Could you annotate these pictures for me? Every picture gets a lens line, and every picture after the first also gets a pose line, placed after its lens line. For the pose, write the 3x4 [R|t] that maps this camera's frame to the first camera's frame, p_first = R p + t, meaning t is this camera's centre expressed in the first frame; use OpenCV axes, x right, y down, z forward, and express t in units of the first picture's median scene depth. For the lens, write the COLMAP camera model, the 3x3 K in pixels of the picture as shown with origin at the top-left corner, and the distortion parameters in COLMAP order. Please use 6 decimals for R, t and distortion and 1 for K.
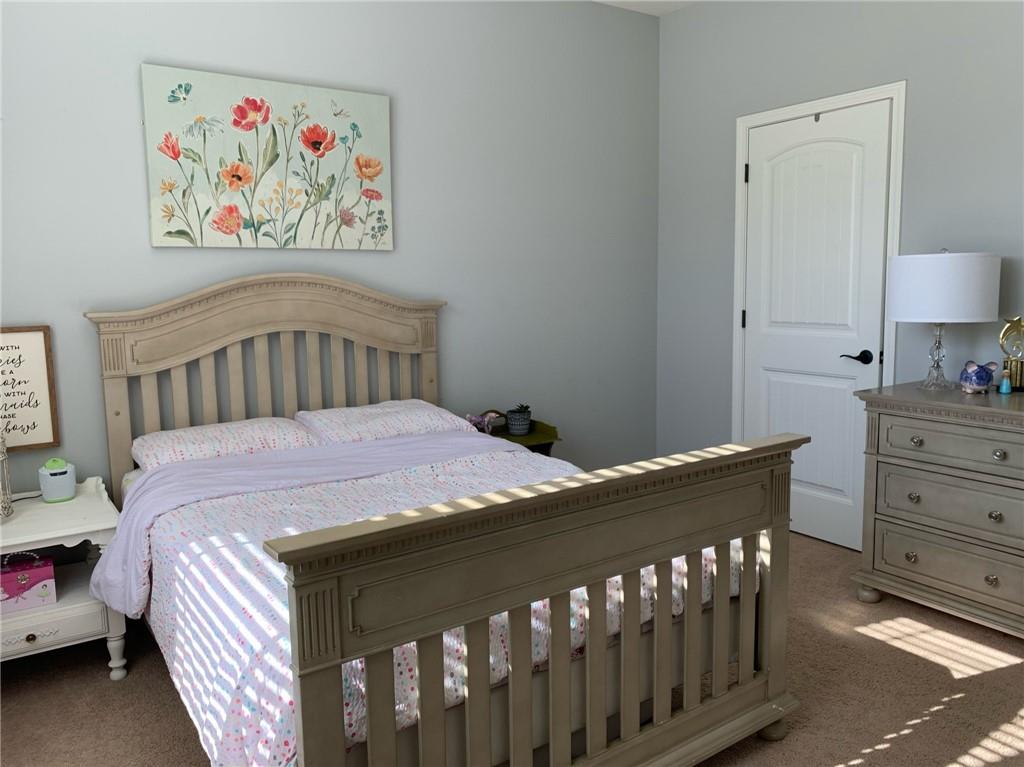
lens RADIAL K [[786.0, 0, 516.6], [0, 786.0, 375.4], [0, 0, 1]] dist [0.055985, -0.087601]
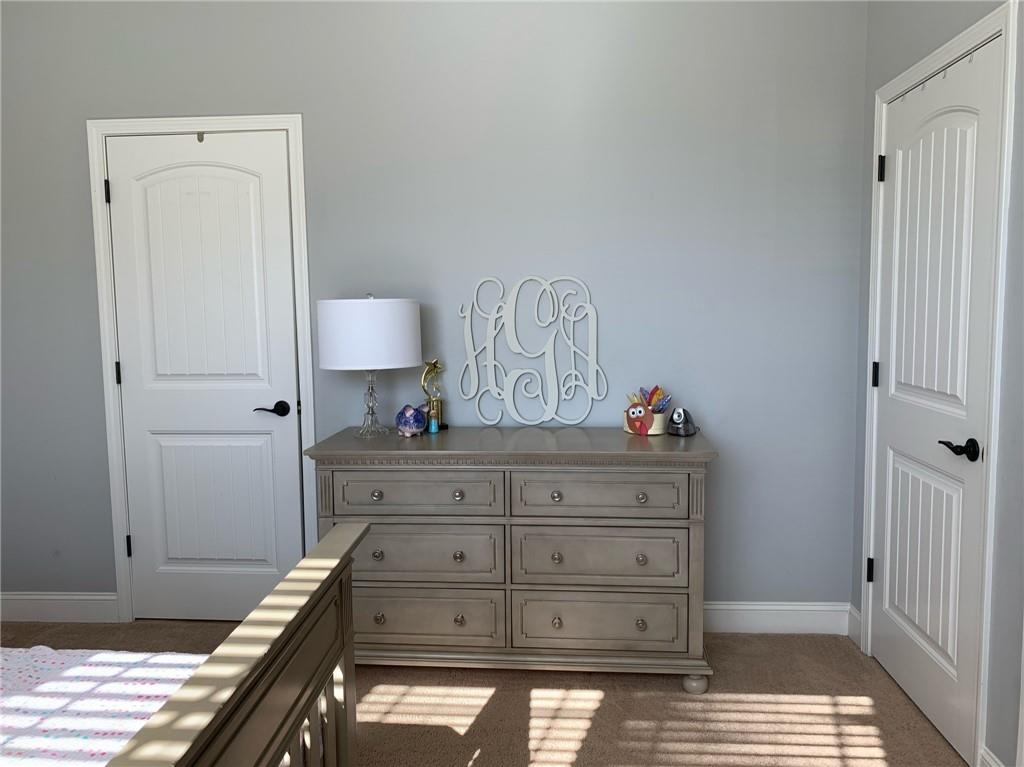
lens RADIAL K [[786.0, 0, 516.6], [0, 786.0, 375.4], [0, 0, 1]] dist [0.055985, -0.087601]
pose [[0.628095, -0.059830, 0.775833, -0.111112], [0.096118, 0.995369, -0.001055, -0.041350], [-0.772177, 0.075234, 0.630937, 0.260777]]
